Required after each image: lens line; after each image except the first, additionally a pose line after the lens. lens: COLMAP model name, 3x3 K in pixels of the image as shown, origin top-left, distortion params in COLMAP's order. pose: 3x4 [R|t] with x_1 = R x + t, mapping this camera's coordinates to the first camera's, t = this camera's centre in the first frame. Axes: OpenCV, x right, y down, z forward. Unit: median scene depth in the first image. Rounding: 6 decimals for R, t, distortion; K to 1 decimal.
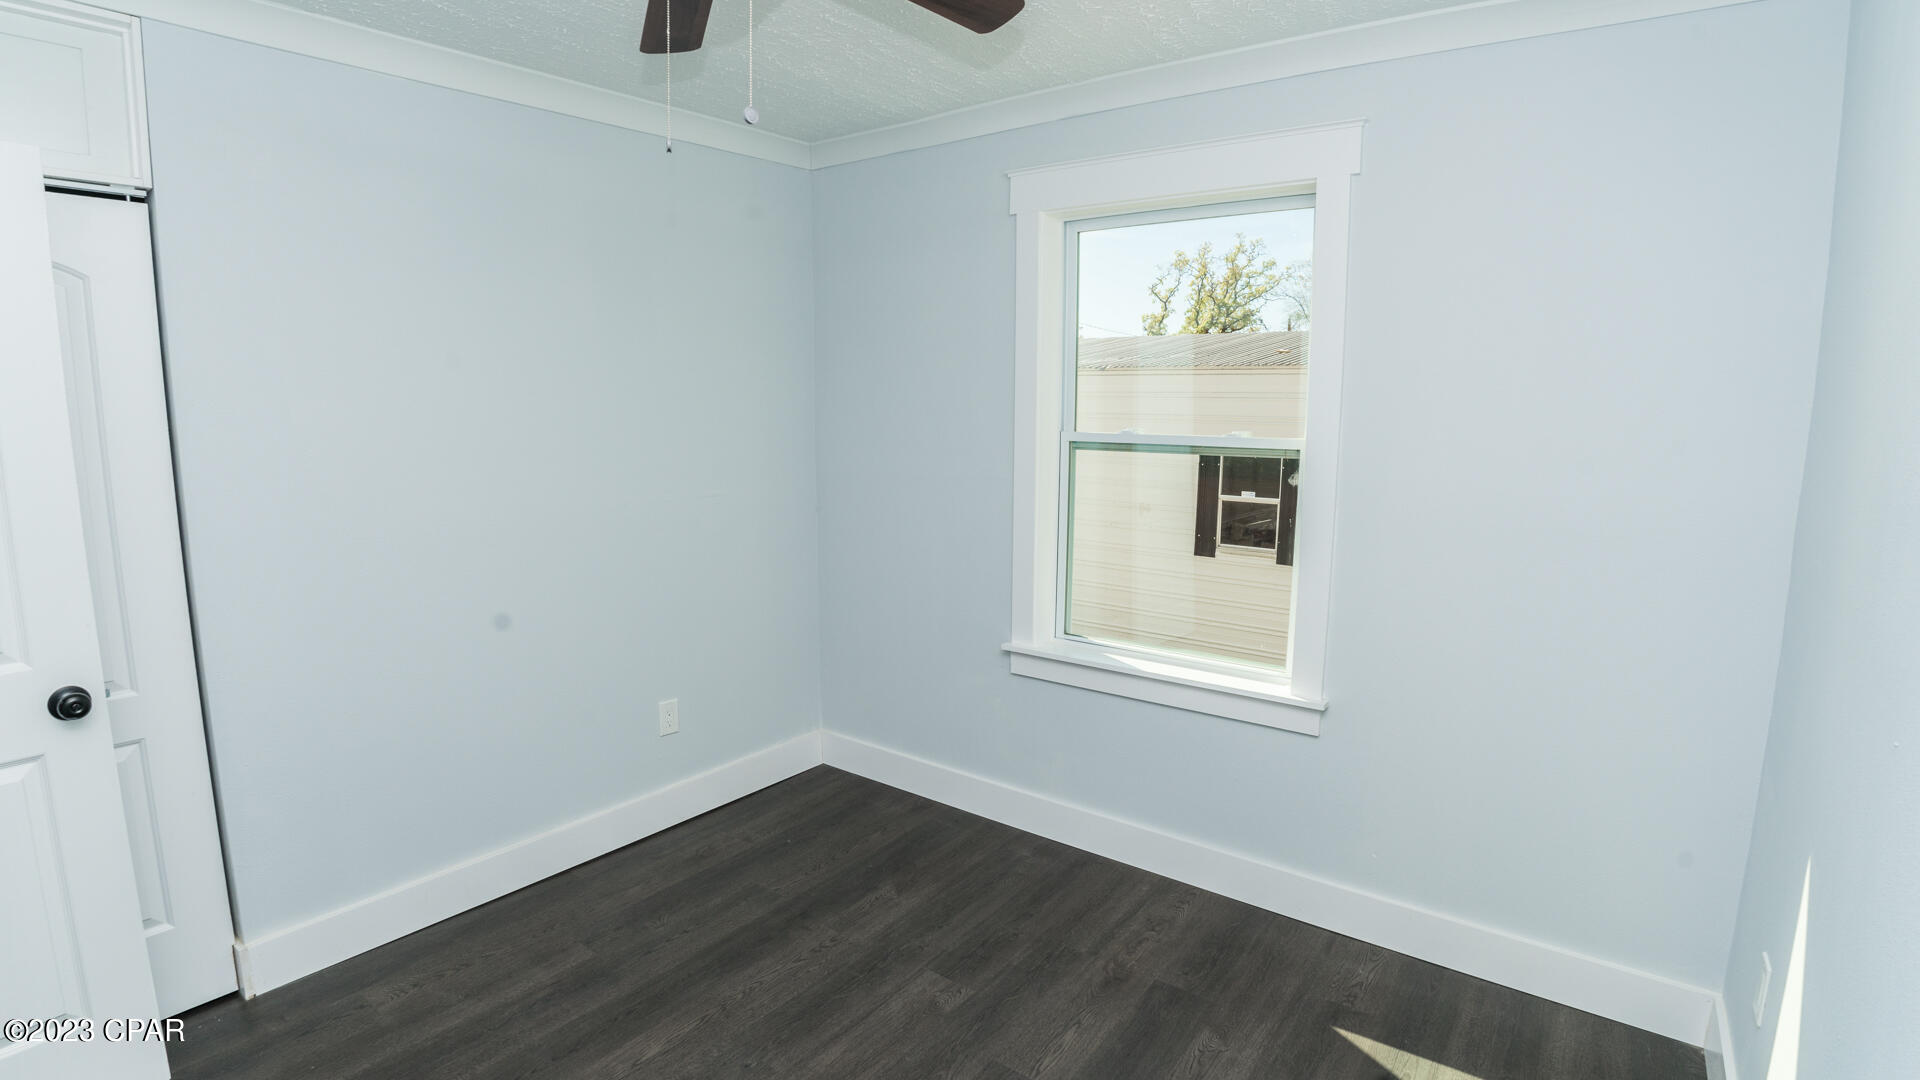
lens RADIAL K [[918.7, 0, 952.3], [0, 918.7, 534.6], [0, 0, 1]] dist [-0.064061, 0.009570]
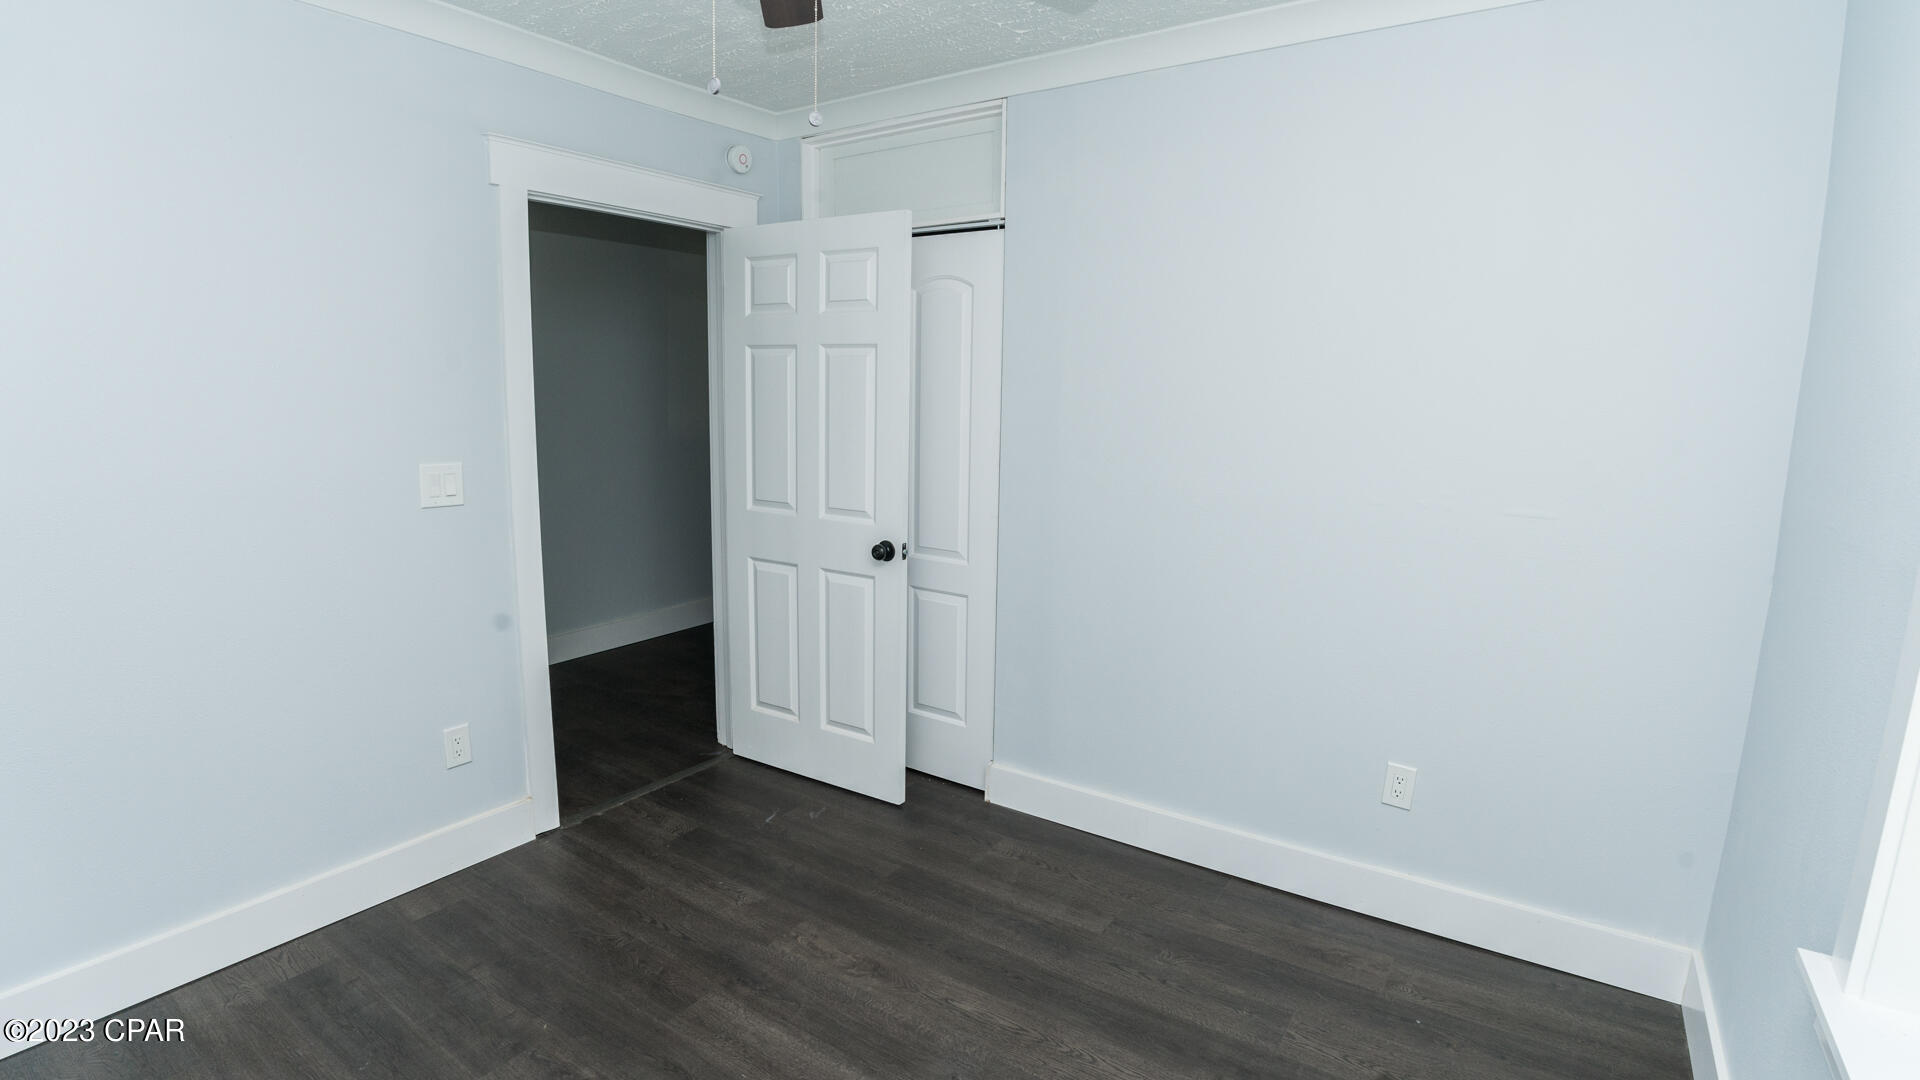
lens RADIAL K [[918.7, 0, 954.0], [0, 918.7, 527.0], [0, 0, 1]] dist [-0.064061, 0.009570]
pose [[0.053628, 0.155077, -0.986446, 0.540920], [-0.146447, 0.978407, 0.145852, -0.095202], [0.987764, 0.136640, 0.075181, 0.760584]]
